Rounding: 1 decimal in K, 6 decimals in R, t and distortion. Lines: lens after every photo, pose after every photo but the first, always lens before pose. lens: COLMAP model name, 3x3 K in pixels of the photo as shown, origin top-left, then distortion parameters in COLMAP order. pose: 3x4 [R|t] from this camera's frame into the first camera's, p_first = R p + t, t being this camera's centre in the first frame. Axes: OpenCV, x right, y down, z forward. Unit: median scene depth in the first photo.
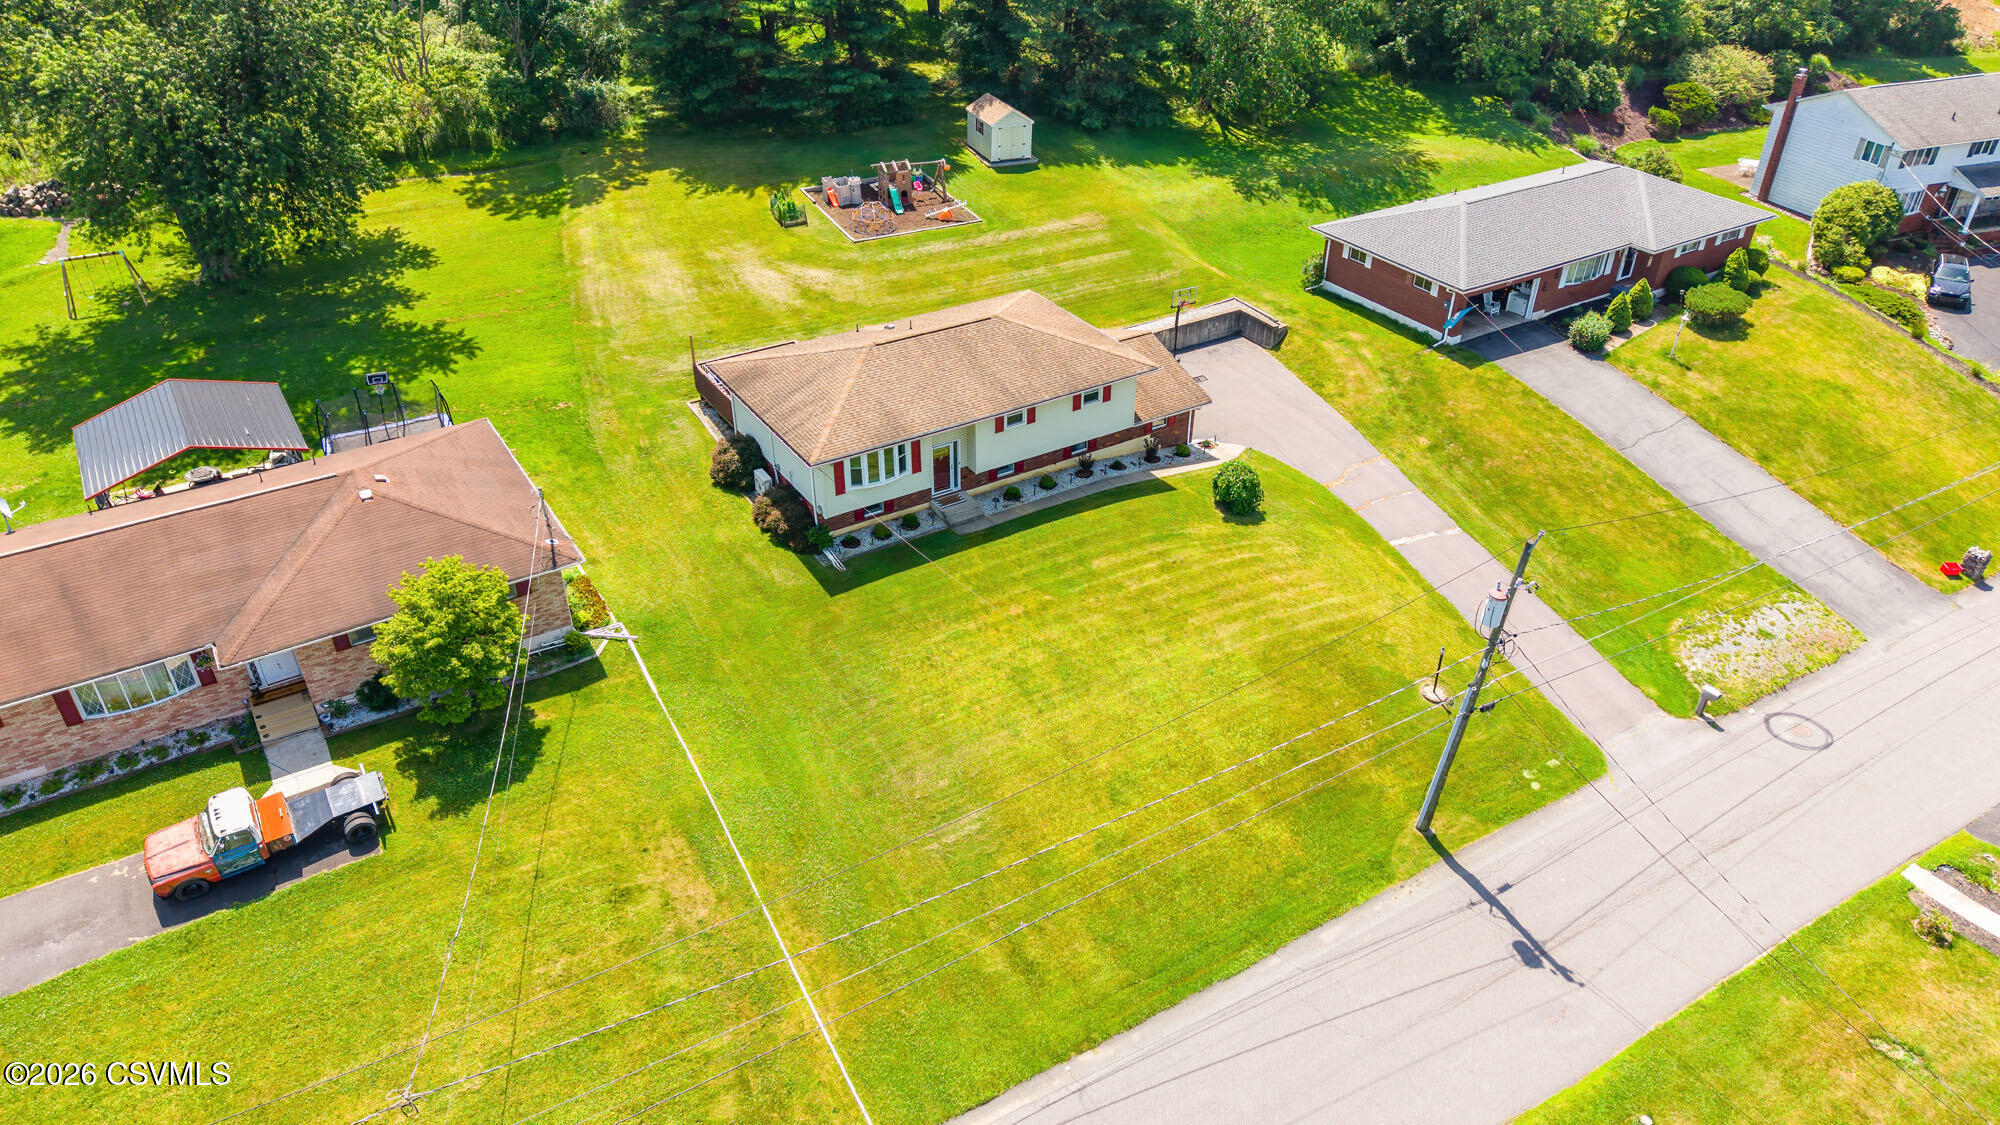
lens RADIAL K [[1336.7, 0, 1000.0], [0, 1336.7, 562.5], [0, 0, 1]] dist [0.020959, -0.020722]
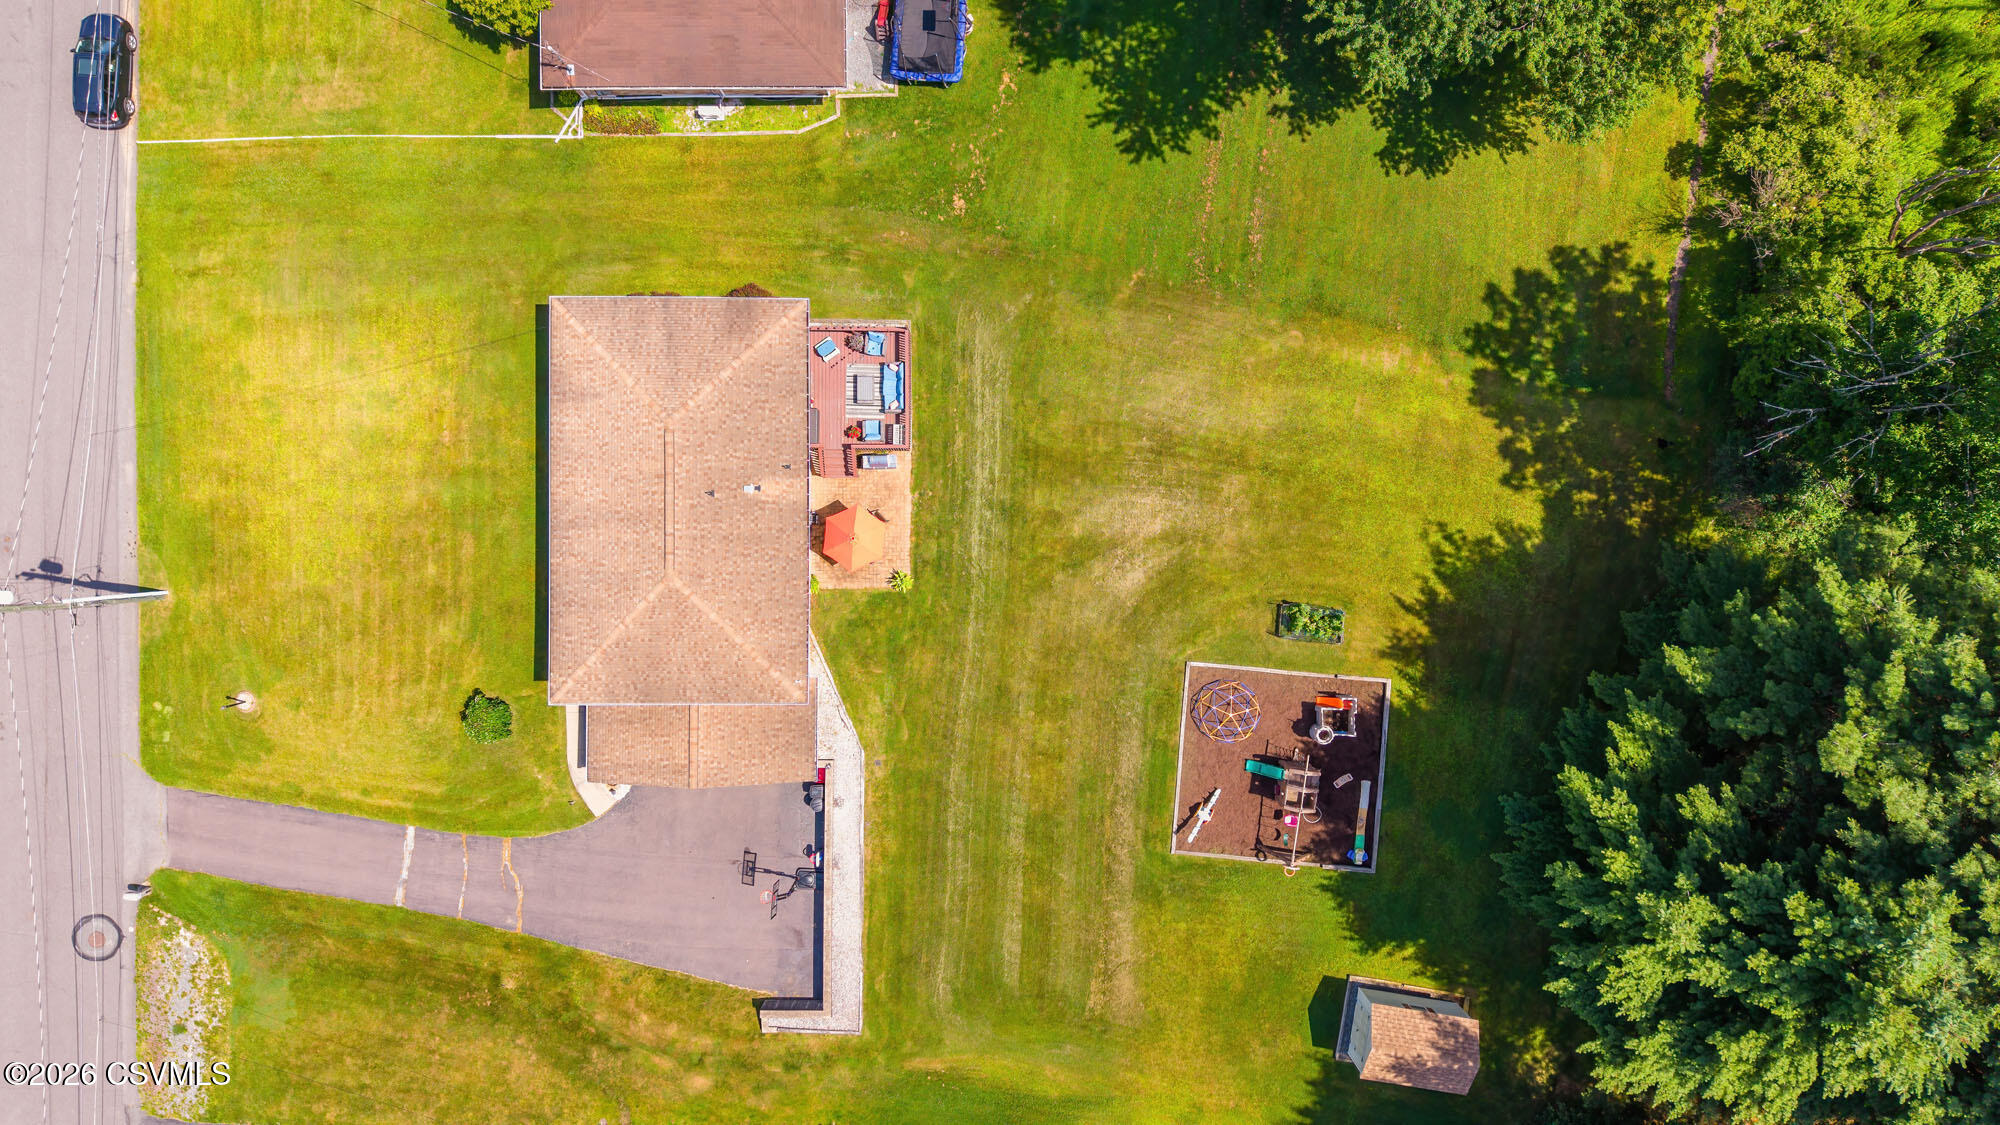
lens RADIAL K [[1327.2, 0, 1001.1], [0, 1327.2, 560.4], [0, 0, 1]] dist [0.040857, -0.048774]
pose [[-0.529803, 0.848119, -0.001716, -0.131661], [-0.469031, -0.291307, 0.833757, -1.041966], [0.706625, 0.442531, 0.552129, 0.642767]]
